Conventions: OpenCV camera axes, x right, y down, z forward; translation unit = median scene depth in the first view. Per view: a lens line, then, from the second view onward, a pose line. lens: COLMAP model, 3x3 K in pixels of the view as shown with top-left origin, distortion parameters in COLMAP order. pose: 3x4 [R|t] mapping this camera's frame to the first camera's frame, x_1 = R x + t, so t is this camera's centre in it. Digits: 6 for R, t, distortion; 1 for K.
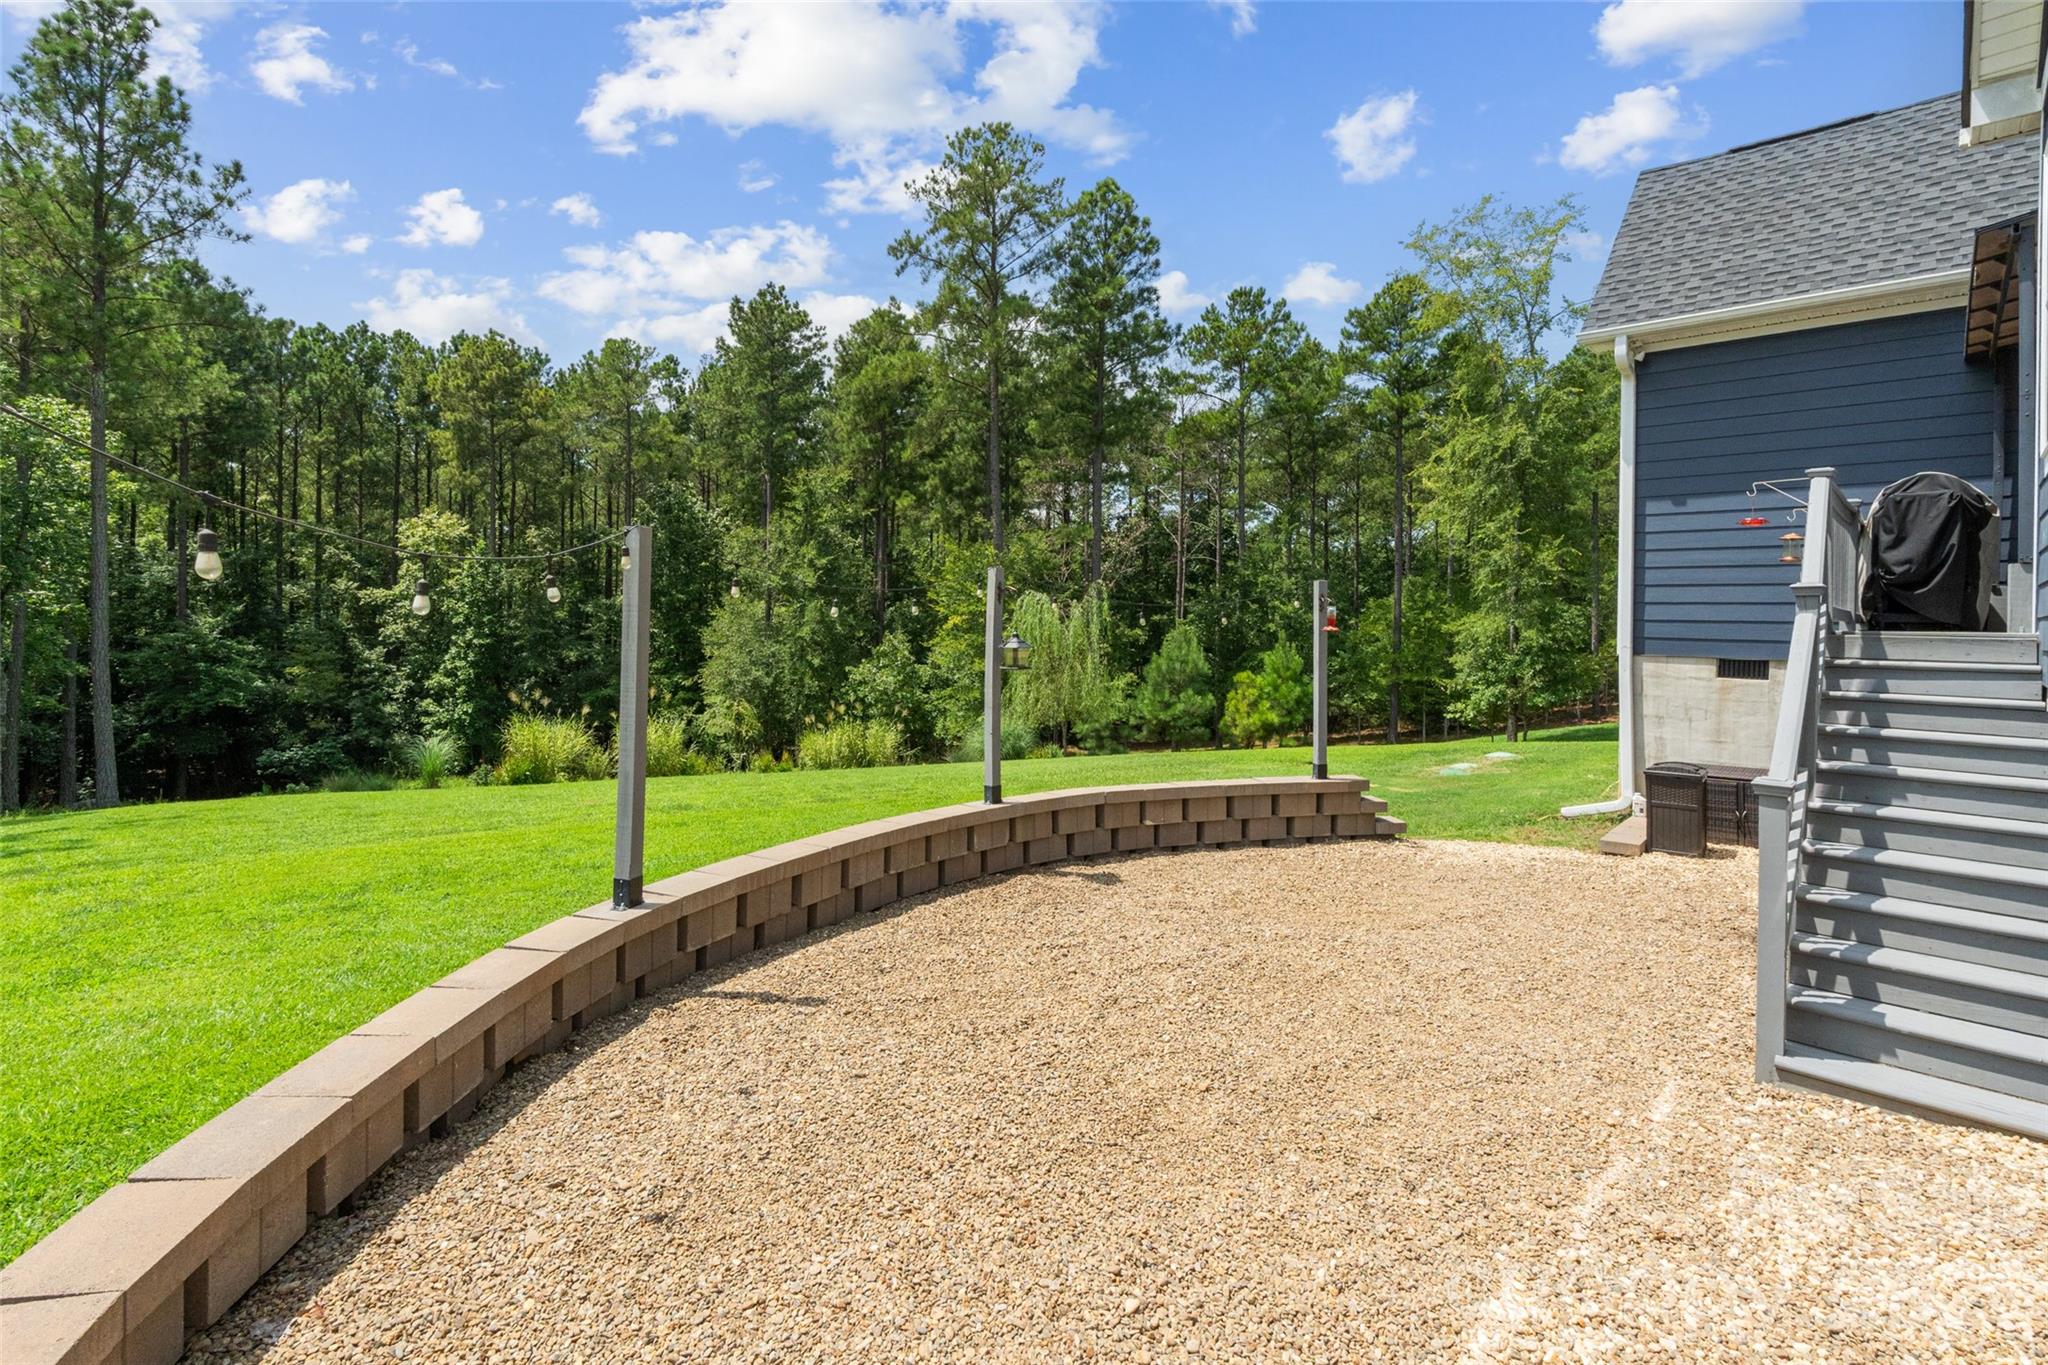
lens RADIAL K [[945.0, 0, 1040.6], [0, 945.0, 661.4], [0, 0, 1]] dist [-0.005401, 0.000401]
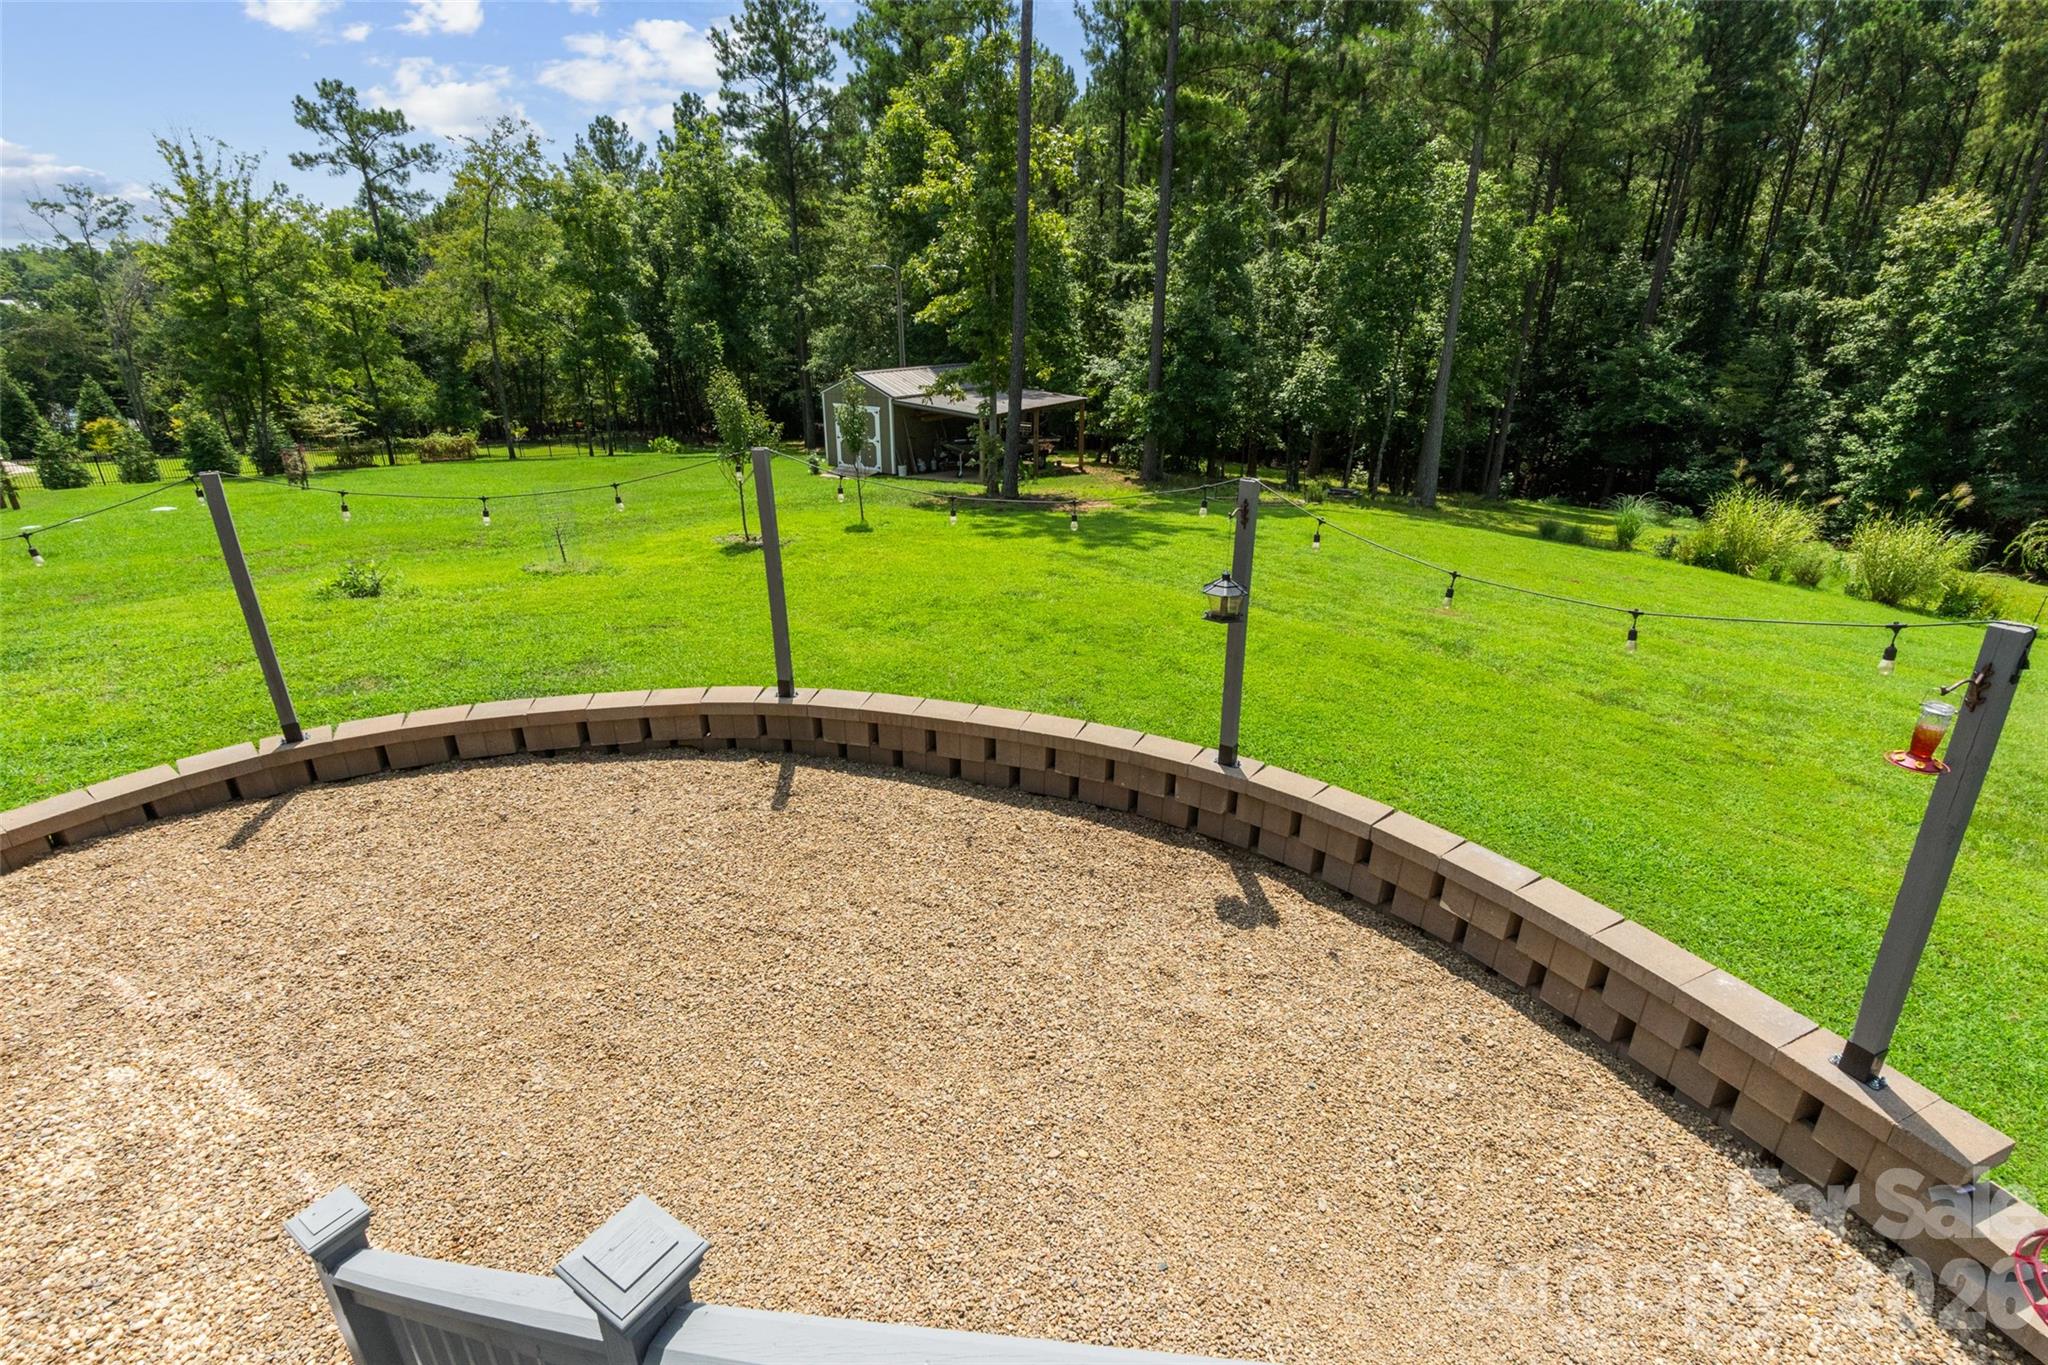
lens RADIAL K [[945.0, 0, 1034.7], [0, 945.0, 691.8], [0, 0, 1]] dist [-0.005401, 0.000401]
pose [[0.194183, 0.365677, -0.910260, 0.088799], [-0.041964, 0.930170, 0.364723, -0.027890], [0.980067, -0.032624, 0.195969, 0.091426]]
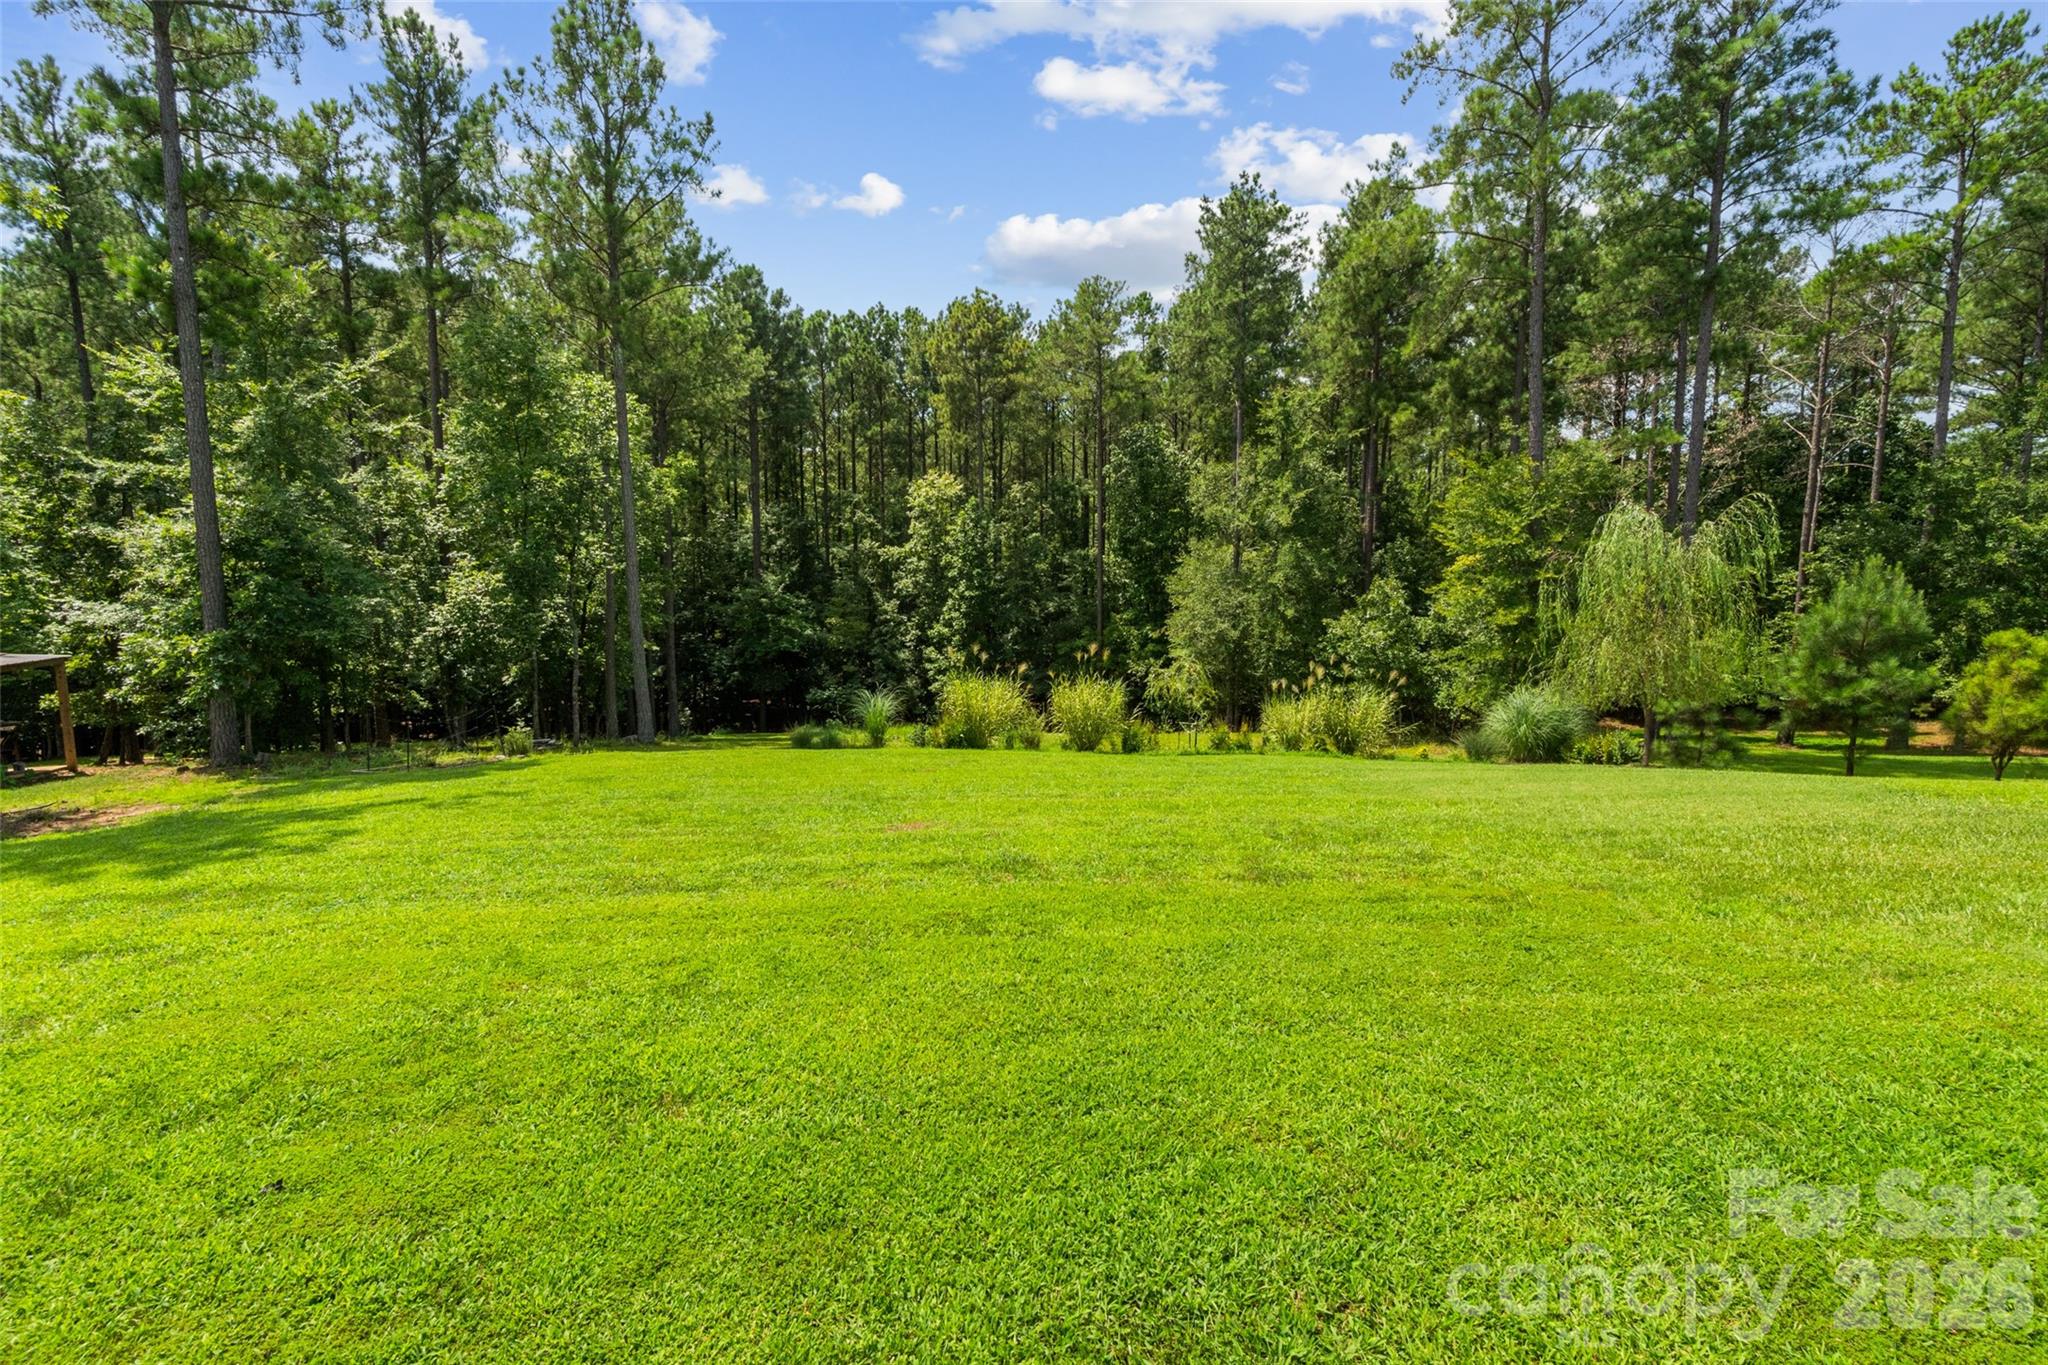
lens RADIAL K [[945.0, 0, 1027.8], [0, 945.0, 677.9], [0, 0, 1]] dist [-0.005401, 0.000401]
pose [[0.873231, 0.033516, -0.486153, -0.021383], [0.000193, 0.997608, 0.069123, -0.000060], [0.487307, -0.060454, 0.871136, 0.111851]]
